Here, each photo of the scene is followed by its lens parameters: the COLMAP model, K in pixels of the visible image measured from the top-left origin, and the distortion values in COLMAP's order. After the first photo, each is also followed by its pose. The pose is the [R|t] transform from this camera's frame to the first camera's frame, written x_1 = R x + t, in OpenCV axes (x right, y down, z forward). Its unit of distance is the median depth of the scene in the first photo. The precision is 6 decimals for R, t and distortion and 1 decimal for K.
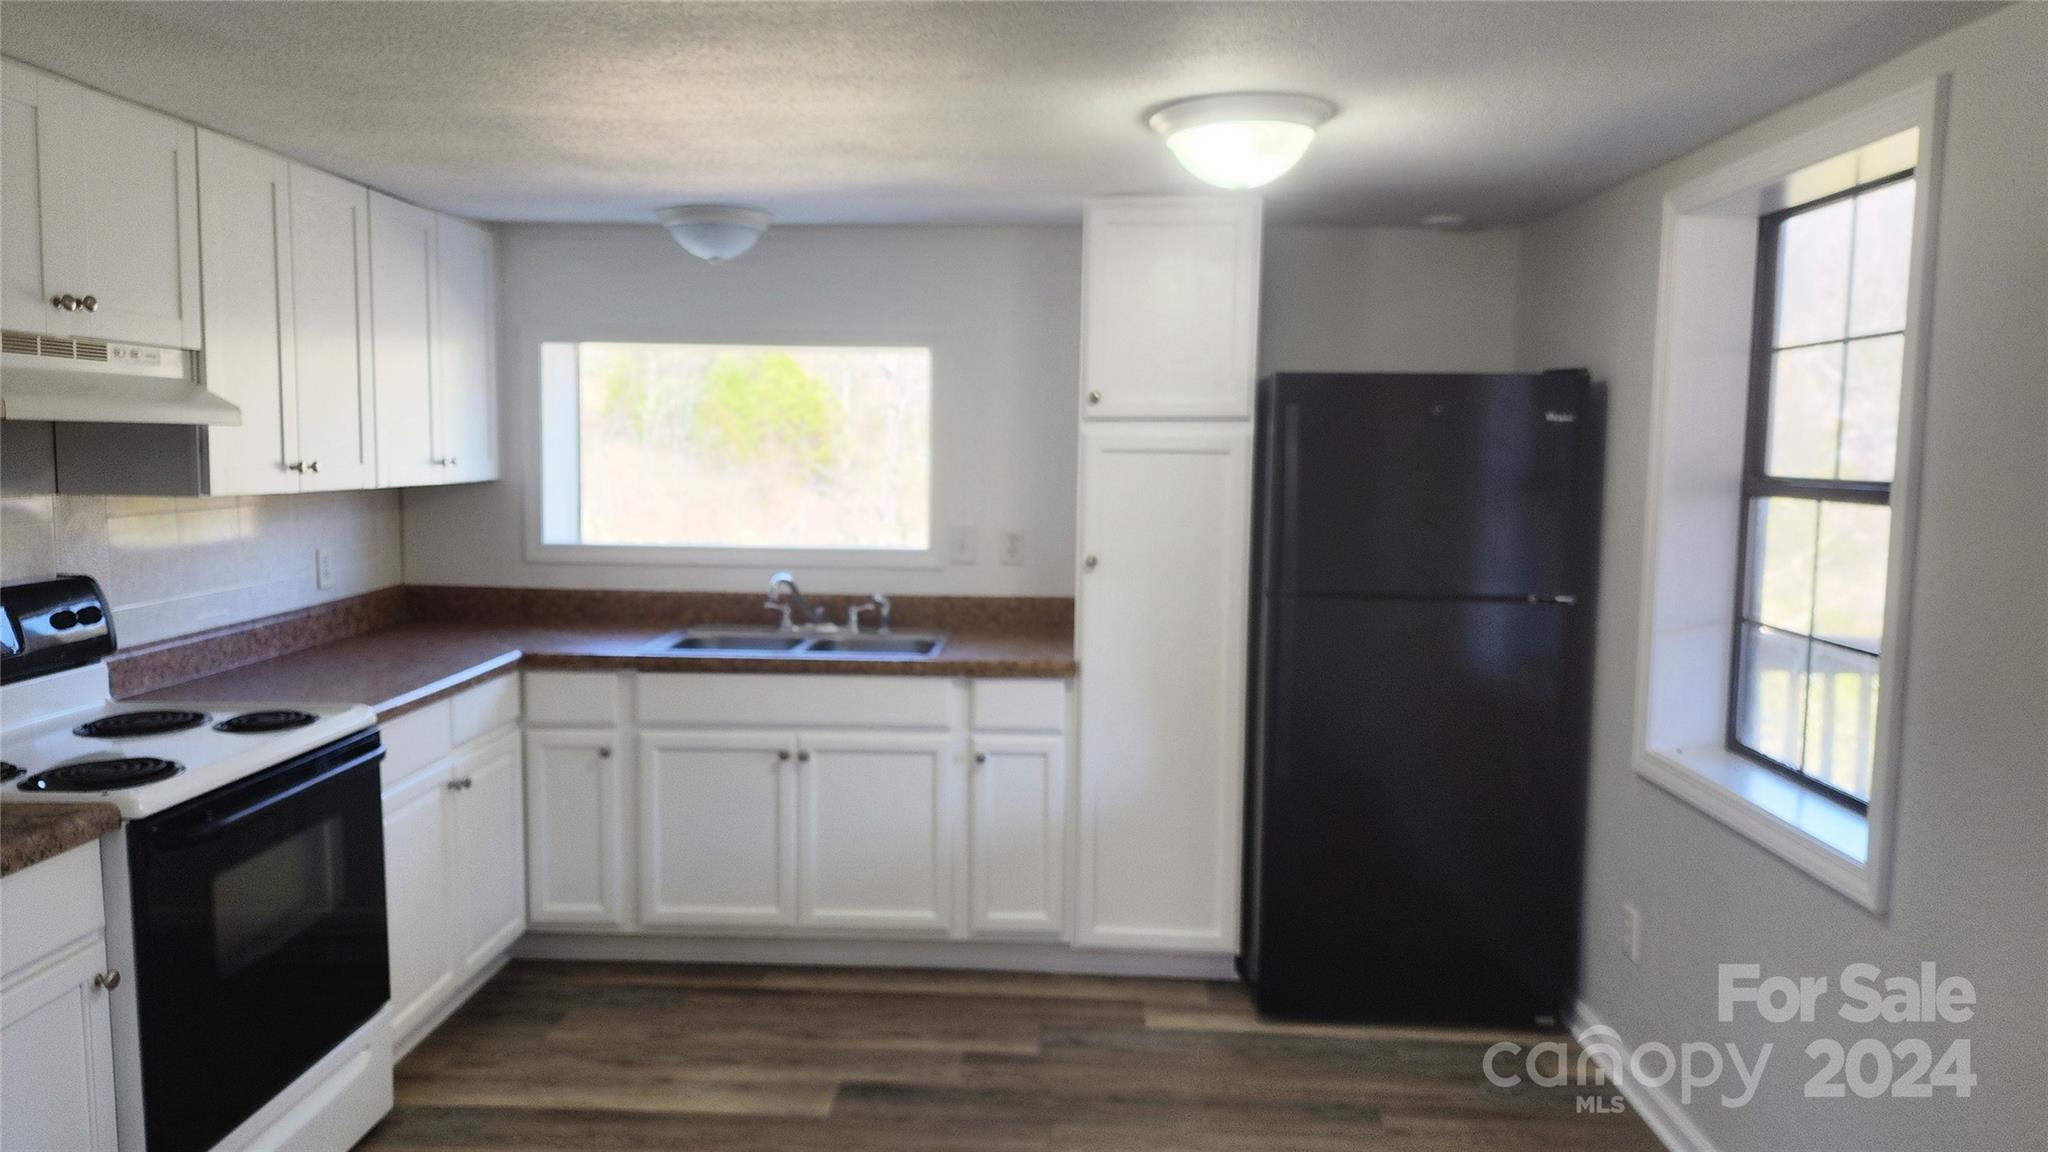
lens RADIAL K [[1356.6, 0, 1031.4], [0, 1356.6, 566.8], [0, 0, 1]] dist [0.056081, -0.018740]
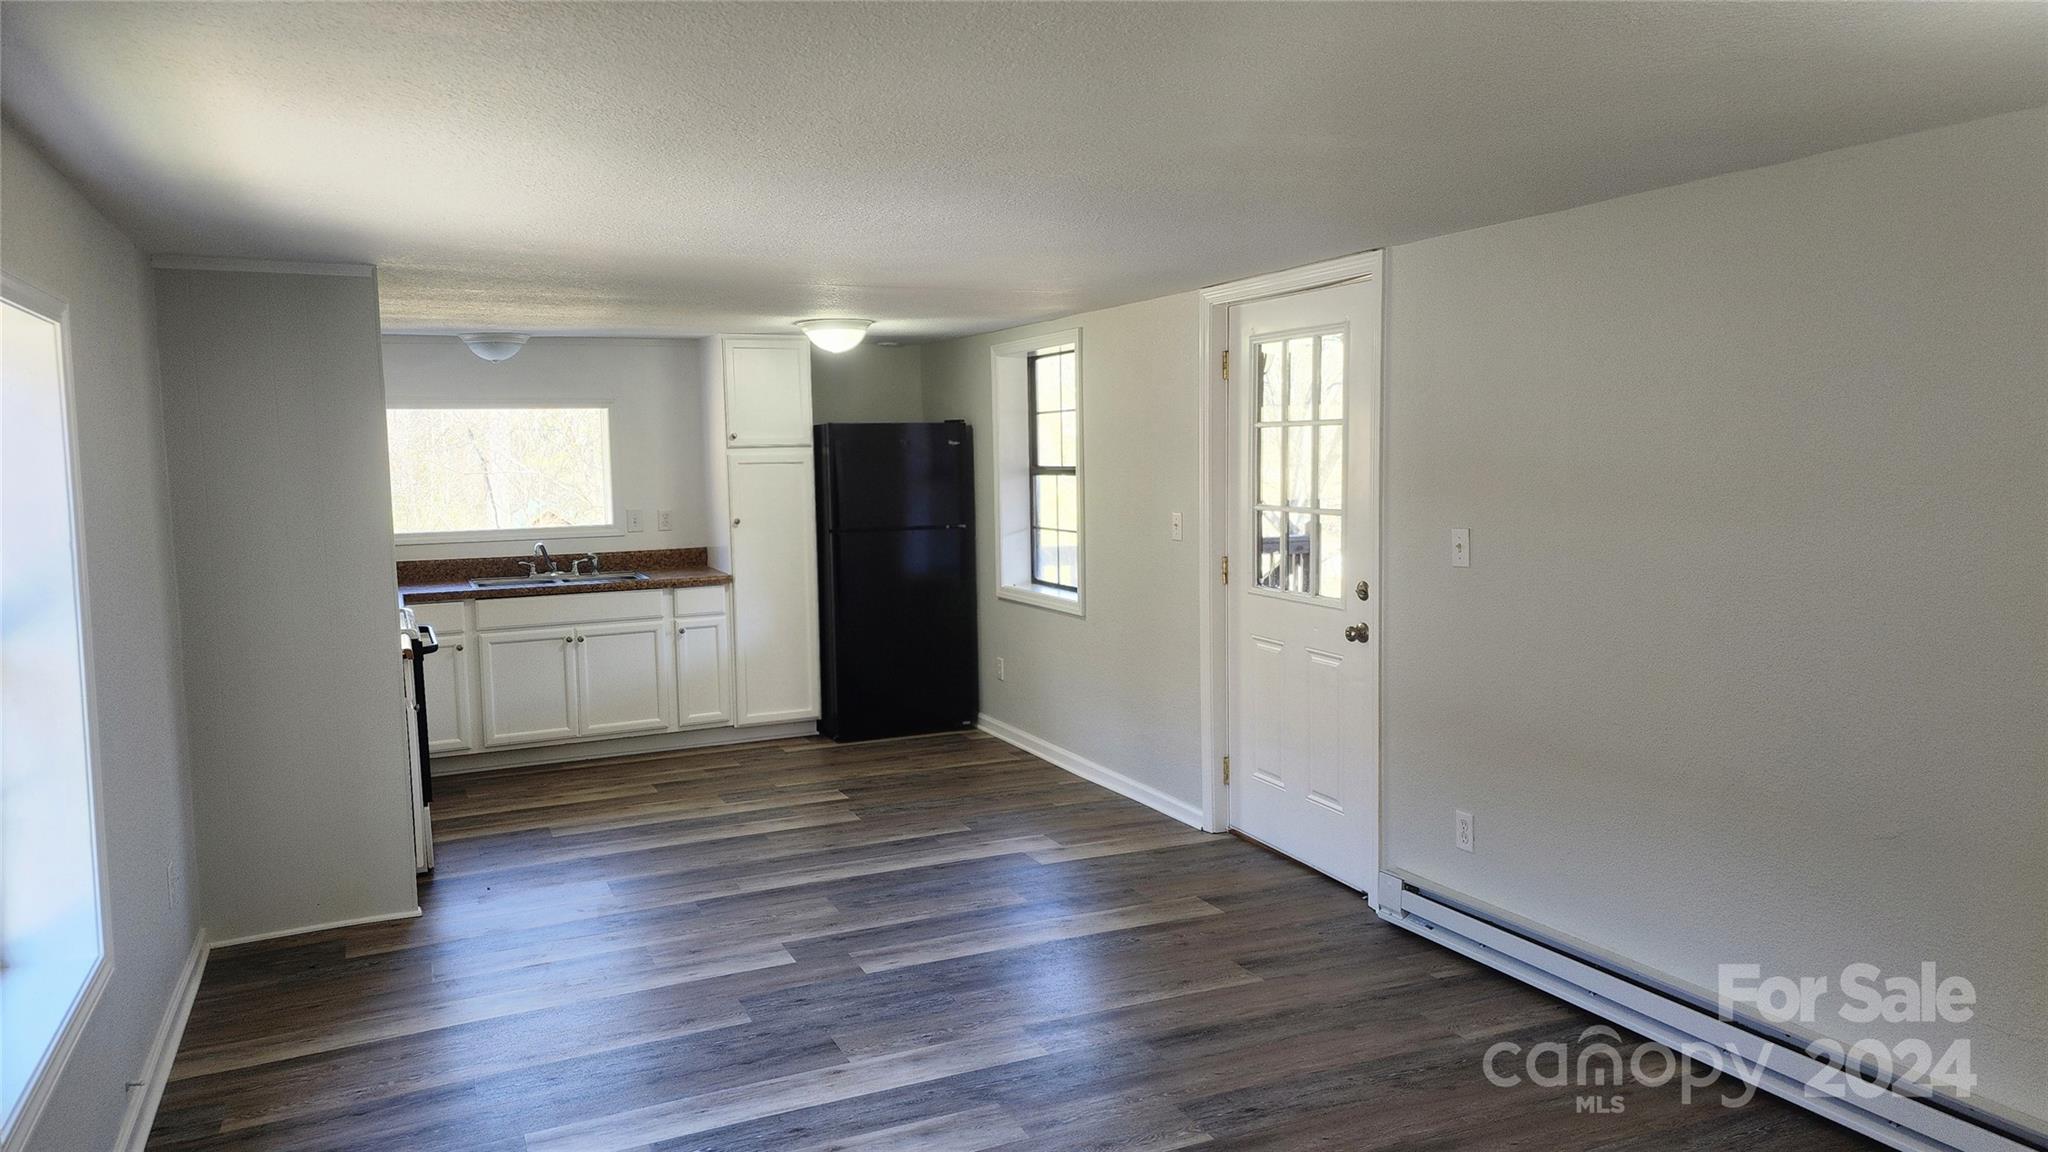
lens RADIAL K [[1360.4, 0, 1012.8], [0, 1360.4, 567.6], [0, 0, 1]] dist [0.105091, -0.090291]
pose [[0.895069, -0.069289, 0.440512, -0.451604], [0.069811, 0.997447, 0.015044, 0.057313], [-0.440430, 0.017287, 0.897621, -0.887999]]
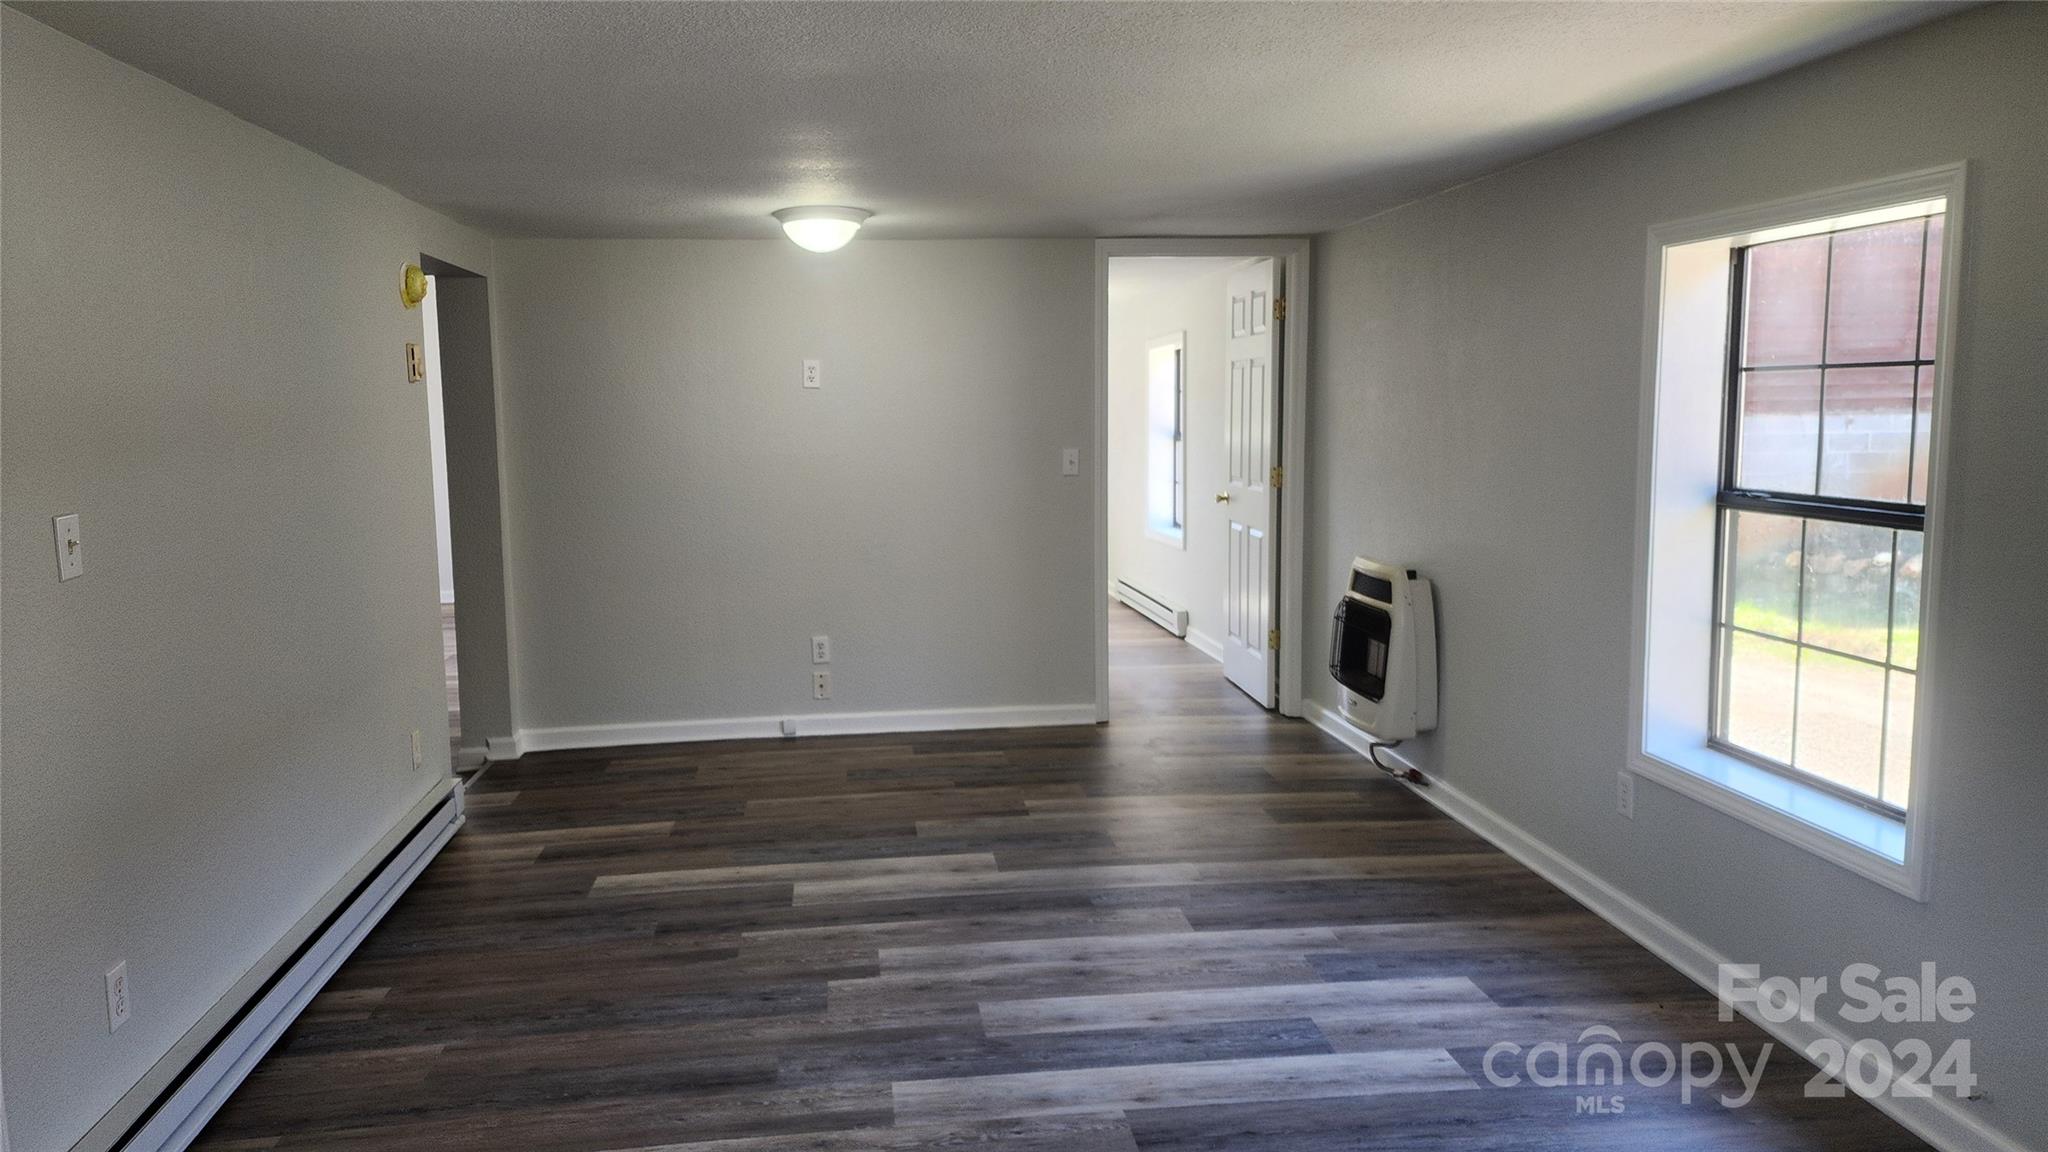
lens RADIAL K [[1362.7, 0, 1024.0], [0, 1362.7, 576.0], [0, 0, 1]] dist [0.033599, -0.001090]
pose [[-0.985829, 0.023217, -0.166140, 0.643036], [-0.013189, 0.976584, 0.214731, -0.202459], [0.167235, 0.213879, -0.962439, 2.777098]]
